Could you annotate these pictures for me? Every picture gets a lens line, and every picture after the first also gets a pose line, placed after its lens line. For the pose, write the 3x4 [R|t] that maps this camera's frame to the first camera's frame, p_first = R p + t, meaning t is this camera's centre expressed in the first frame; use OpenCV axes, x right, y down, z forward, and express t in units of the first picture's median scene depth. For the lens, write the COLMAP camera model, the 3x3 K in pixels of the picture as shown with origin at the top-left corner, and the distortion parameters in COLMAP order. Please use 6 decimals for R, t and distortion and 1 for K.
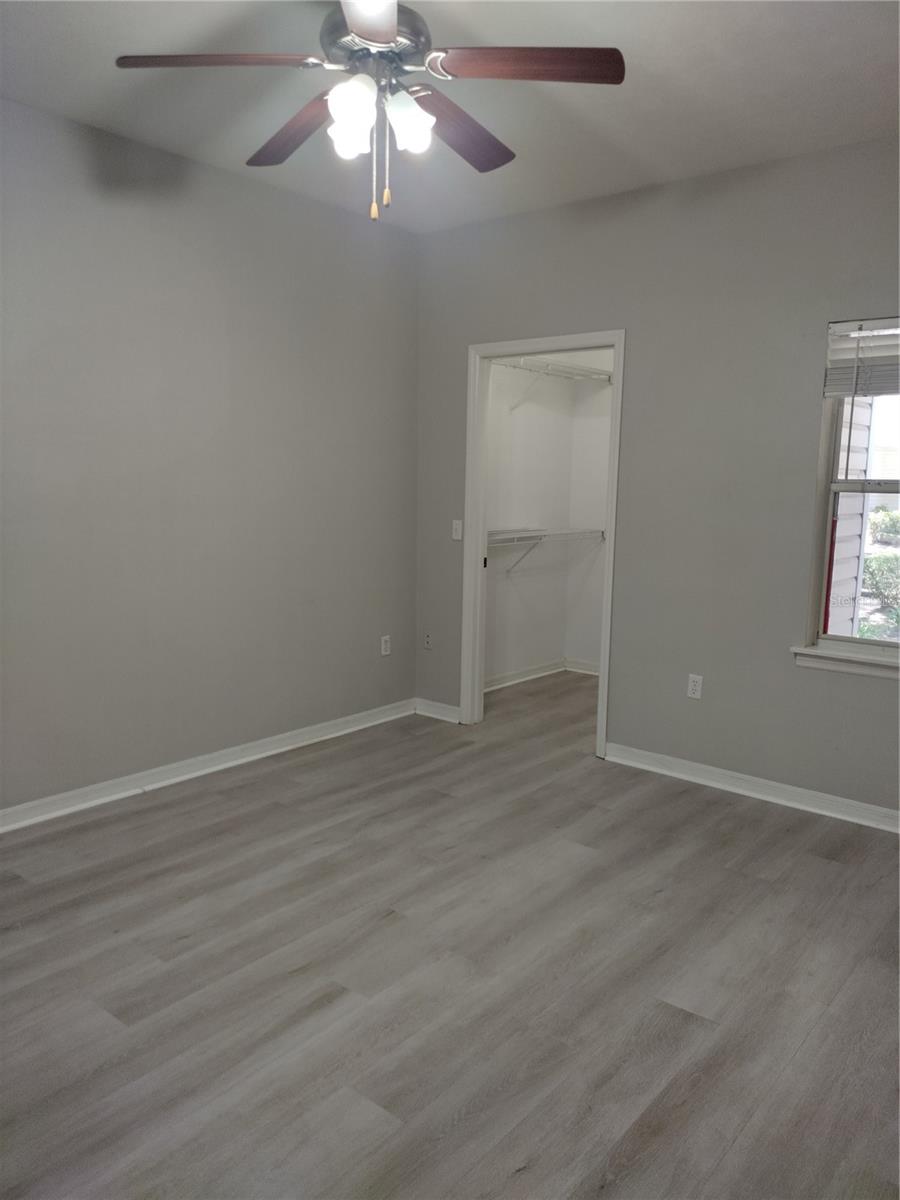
lens RADIAL K [[888.9, 0, 450.0], [0, 888.9, 600.0], [0, 0, 1]] dist [0.002511, -0.010286]
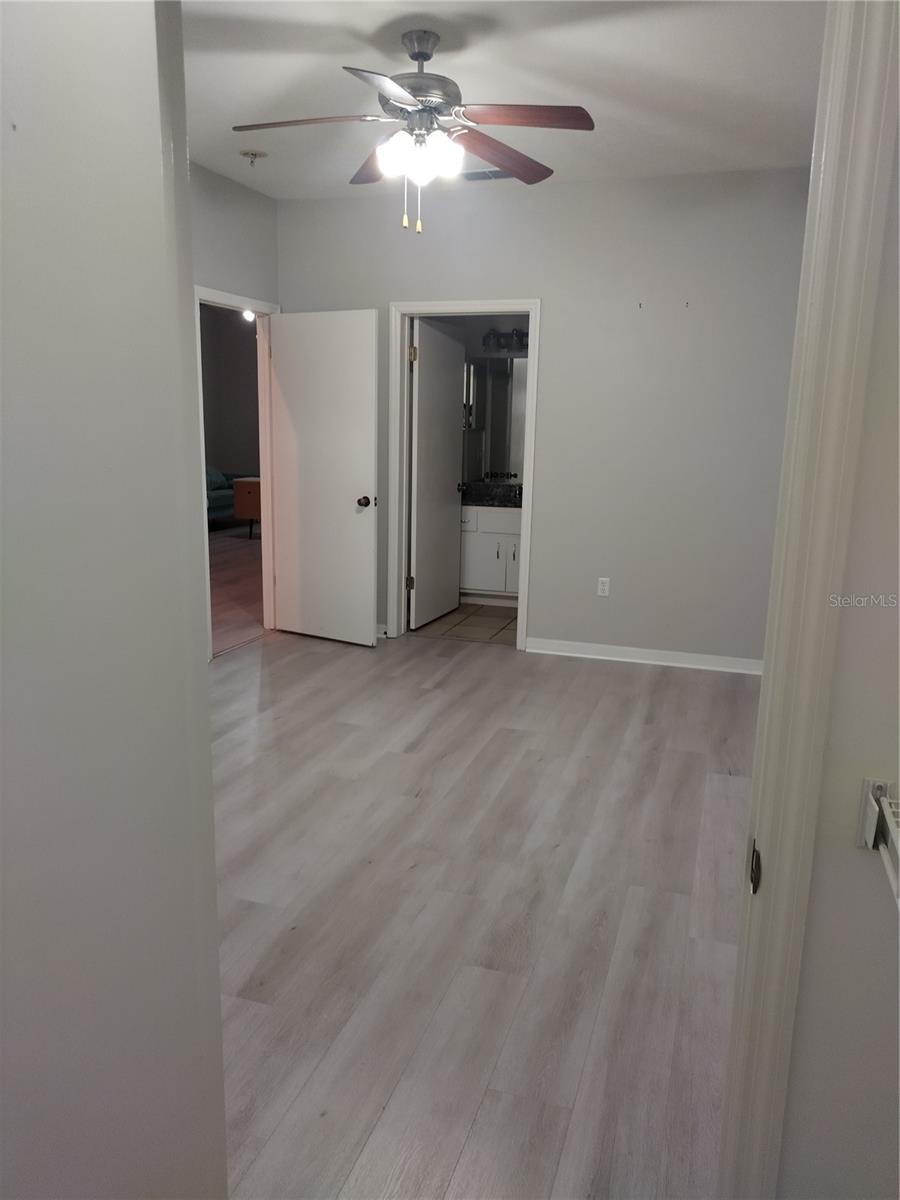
lens RADIAL K [[888.9, 0, 450.0], [0, 888.9, 600.0], [0, 0, 1]] dist [0.002511, -0.010286]
pose [[-0.930742, 0.038710, -0.363621, 0.287009], [-0.087861, 0.941578, 0.325132, -0.260749], [0.354964, 0.334562, -0.872966, 1.785527]]
